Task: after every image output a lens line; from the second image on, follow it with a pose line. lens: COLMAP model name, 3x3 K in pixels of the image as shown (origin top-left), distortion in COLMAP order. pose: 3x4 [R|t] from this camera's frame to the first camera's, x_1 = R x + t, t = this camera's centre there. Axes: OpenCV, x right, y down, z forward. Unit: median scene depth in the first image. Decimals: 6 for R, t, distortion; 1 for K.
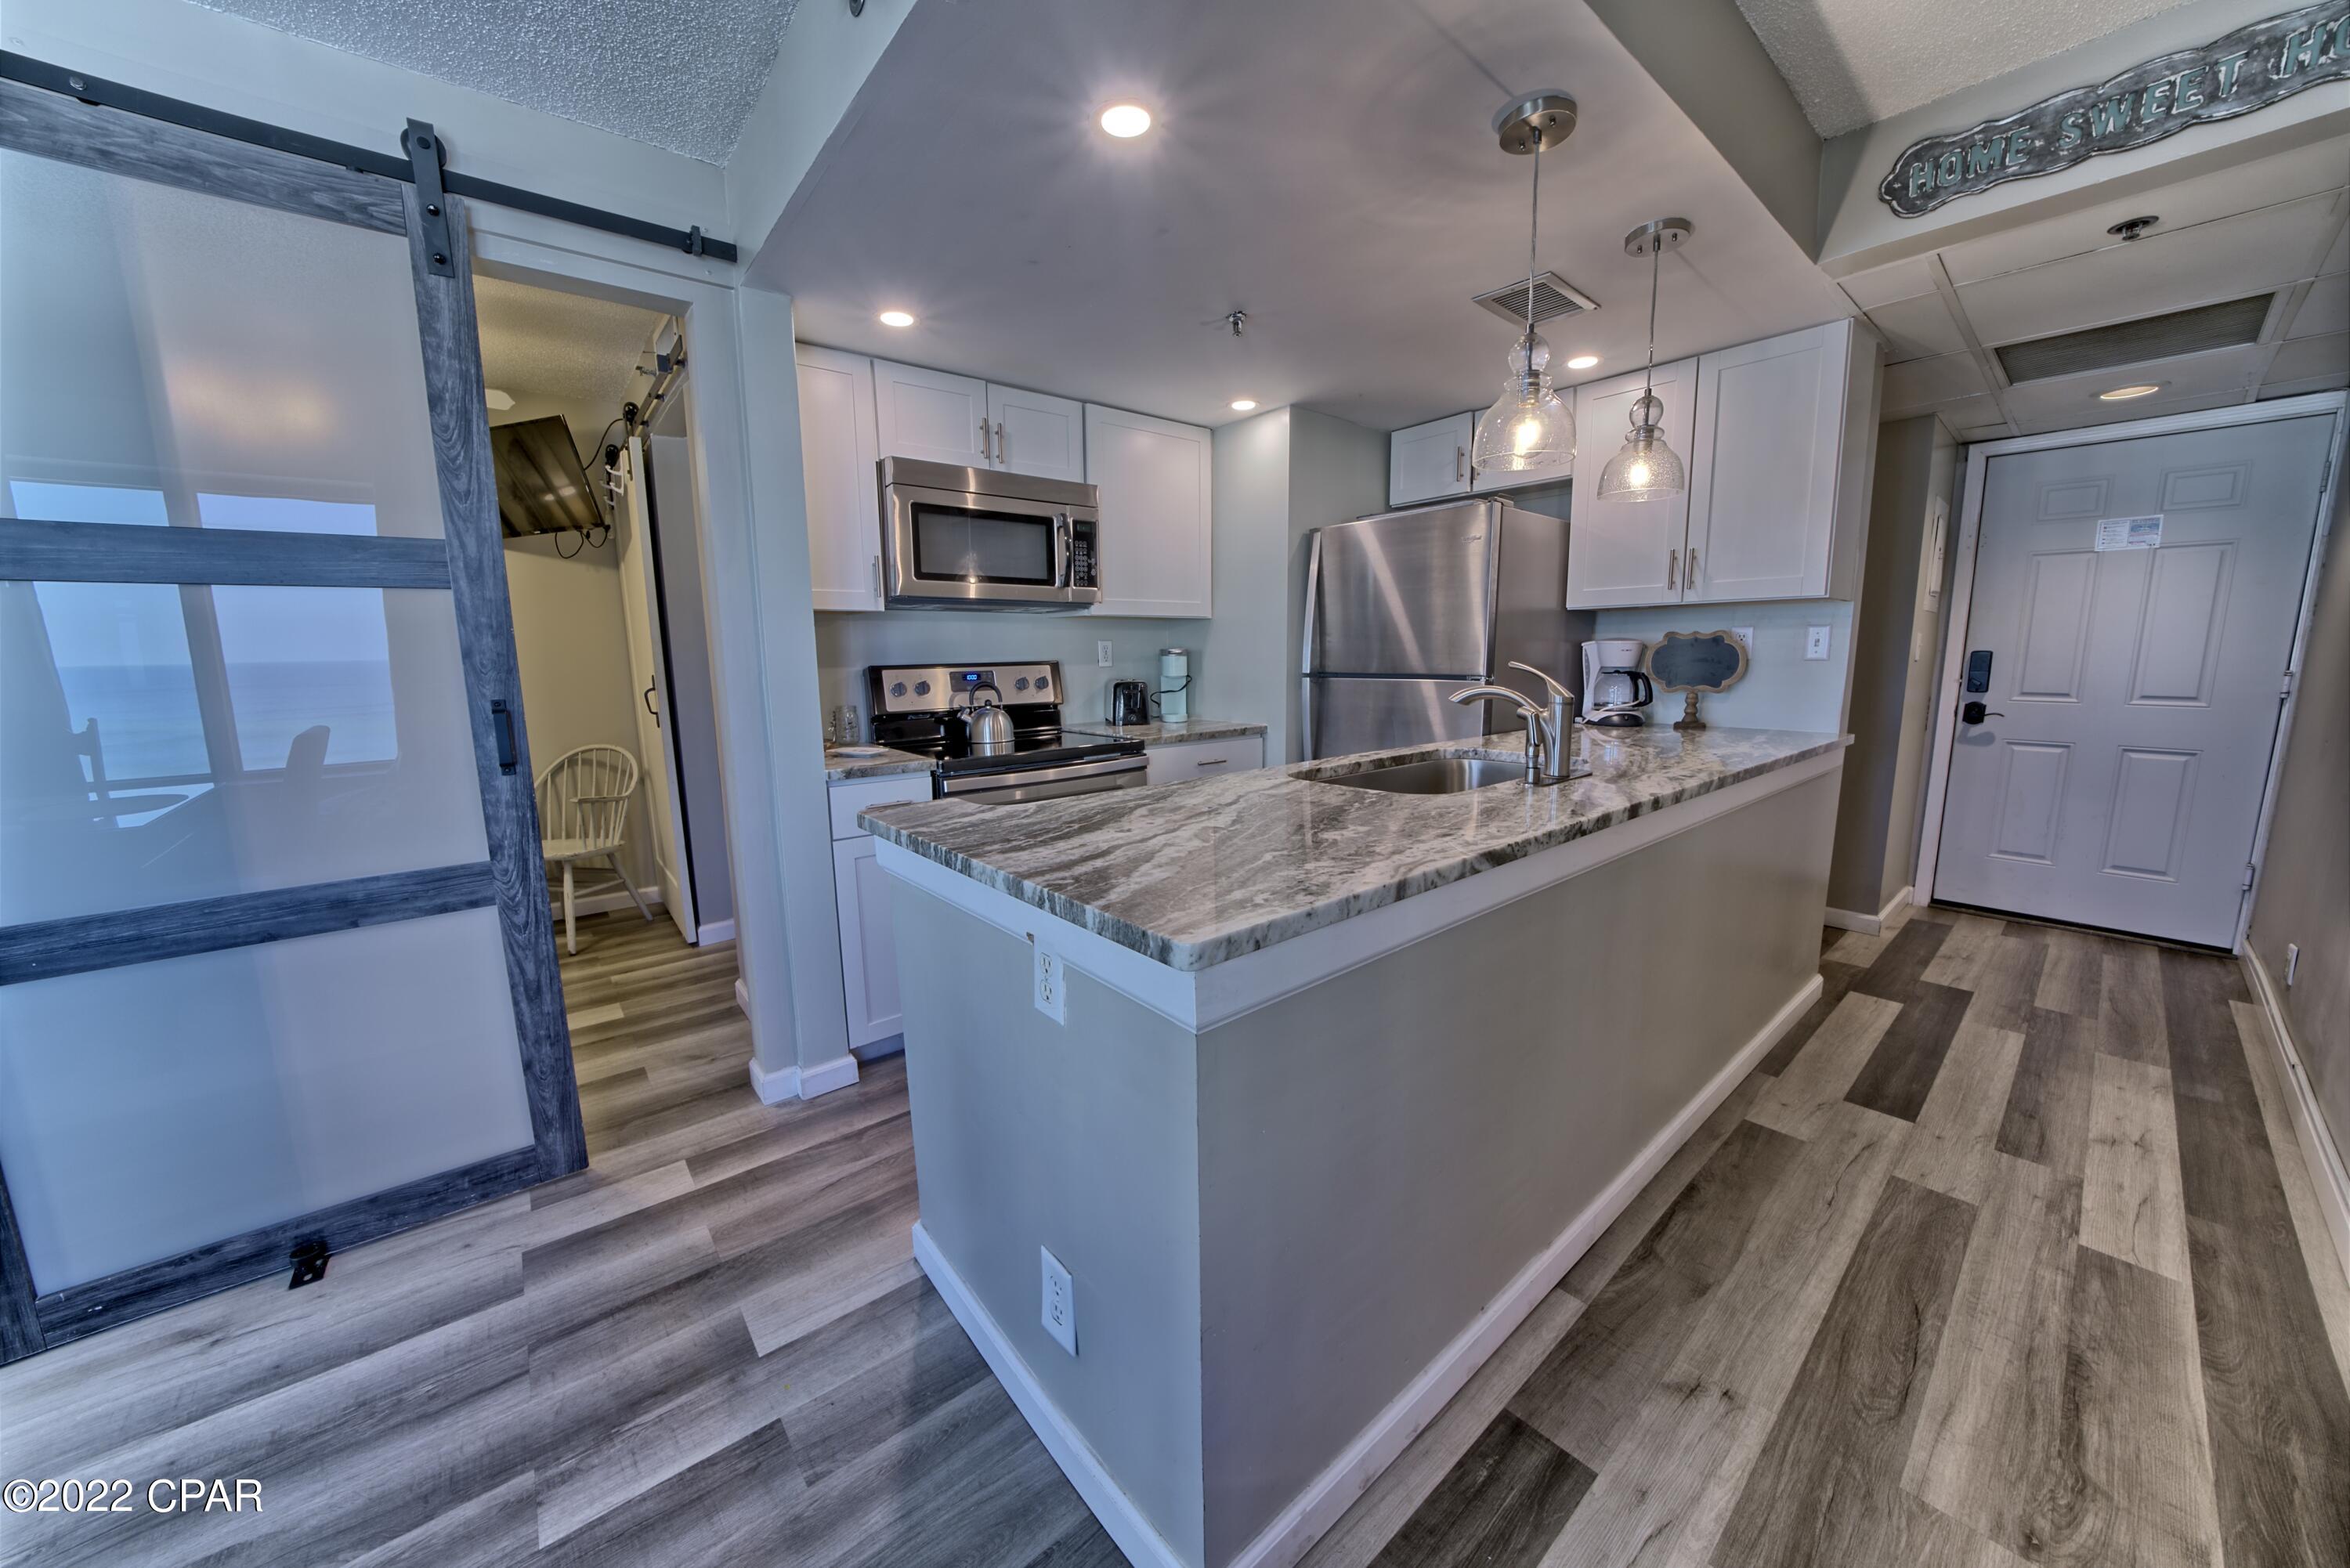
lens RADIAL K [[812.5, 0, 1186.1], [0, 812.5, 783.6], [0, 0, 1]] dist [-0.025131, 0.002354]
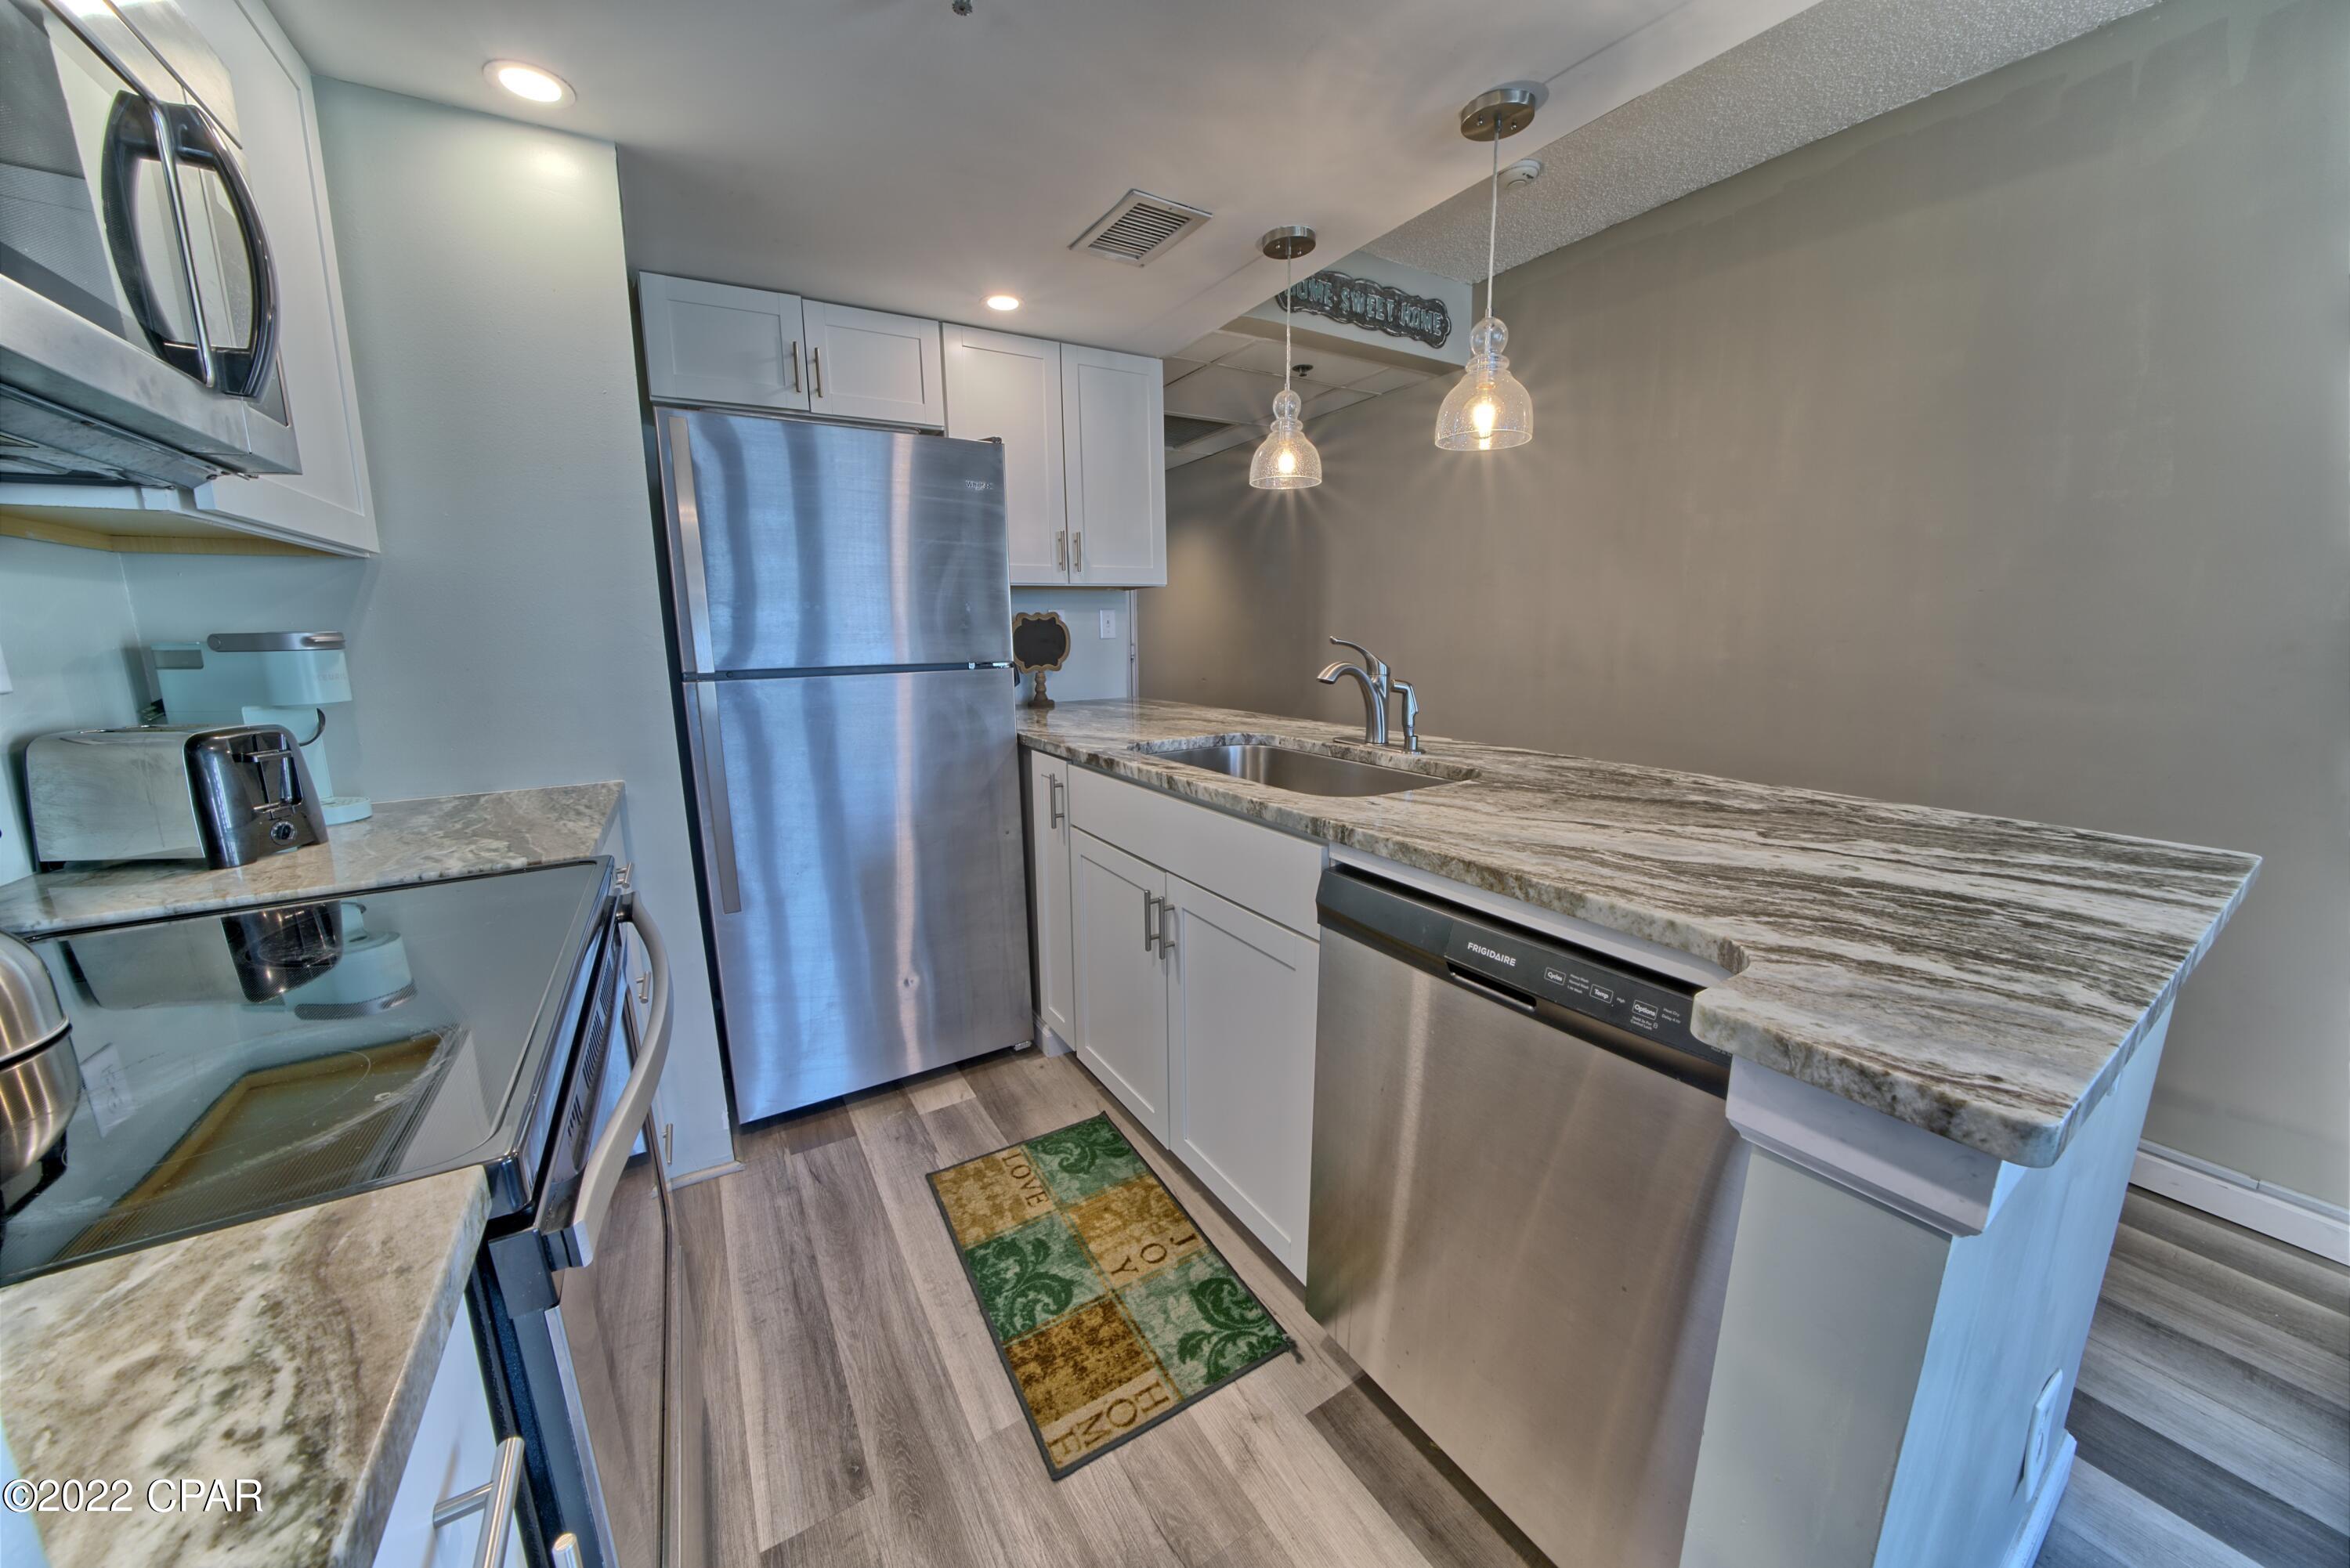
lens RADIAL K [[812.5, 0, 1175.3], [0, 812.5, 776.8], [0, 0, 1]] dist [-0.025131, 0.002354]
pose [[0.146137, -0.169450, 0.974644, -0.384250], [0.172358, 0.974513, 0.143585, -0.100930], [-0.974134, 0.147004, 0.171619, 0.665568]]
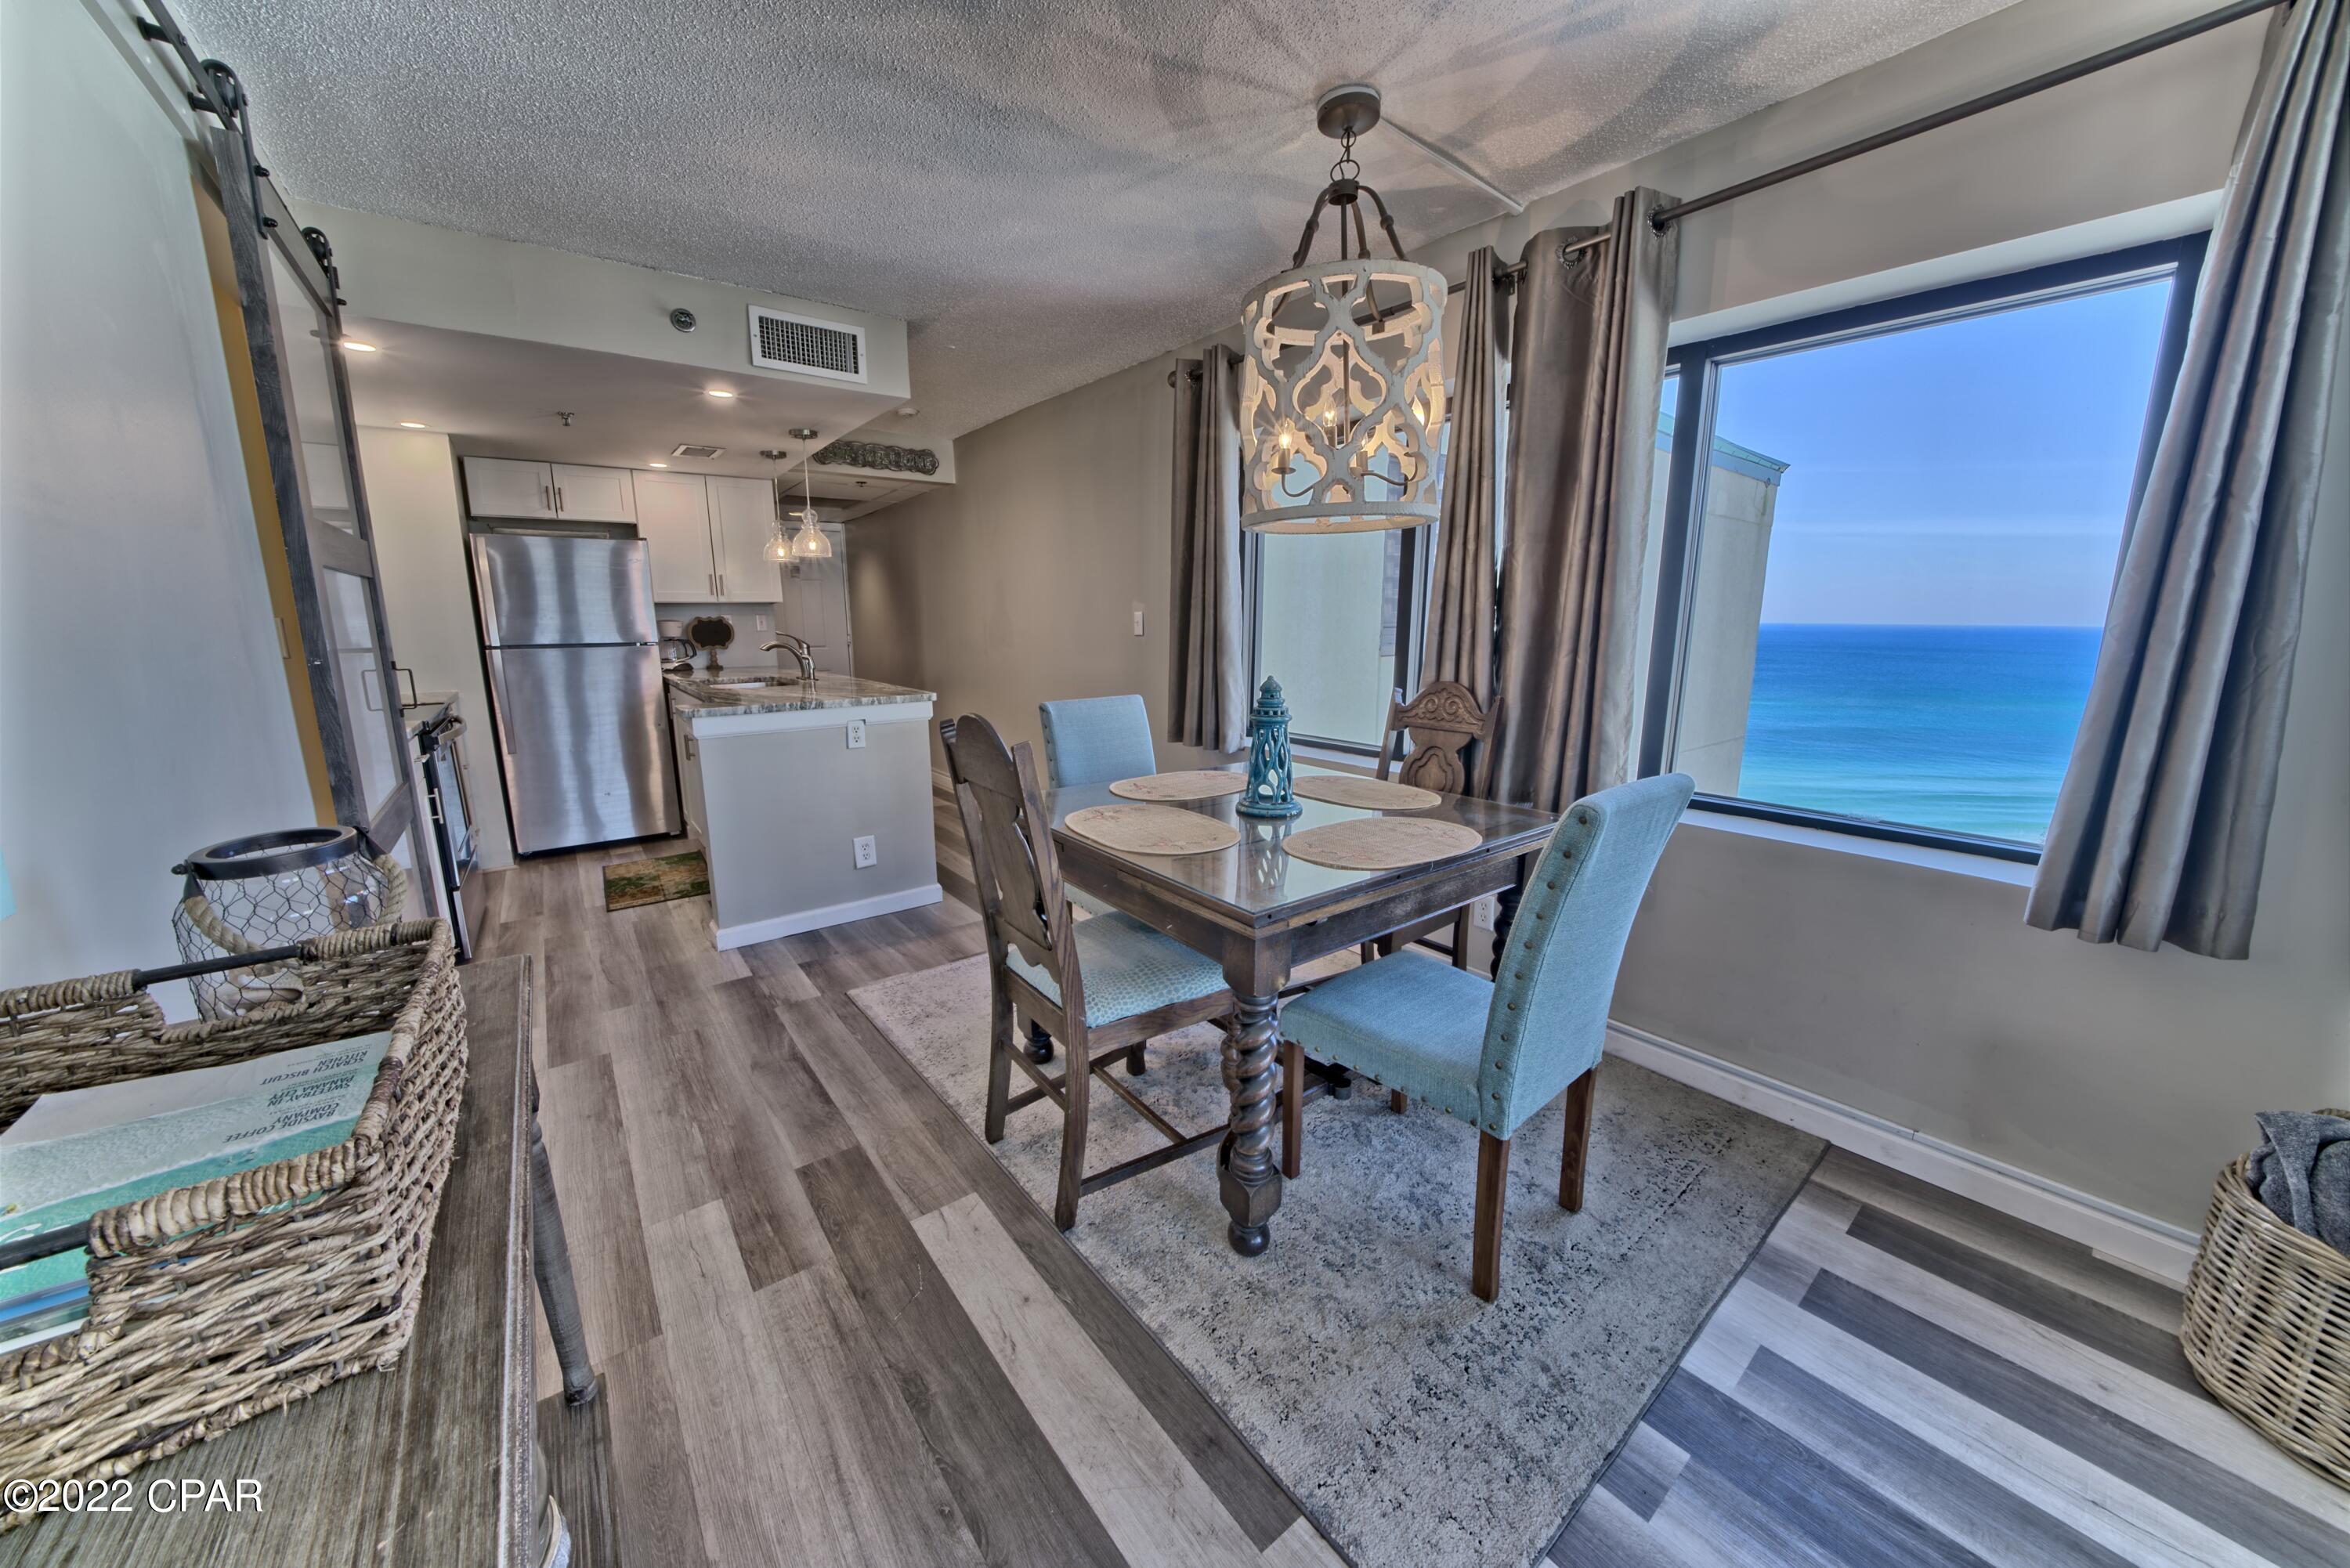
lens RADIAL K [[812.5, 0, 1178.5], [0, 812.5, 770.6], [0, 0, 1]] dist [-0.025131, 0.002354]
pose [[0.034222, -0.174683, 0.984030, -1.209898], [0.167781, 0.971637, 0.166648, 0.028957], [-0.985230, 0.159399, 0.062560, -0.134667]]
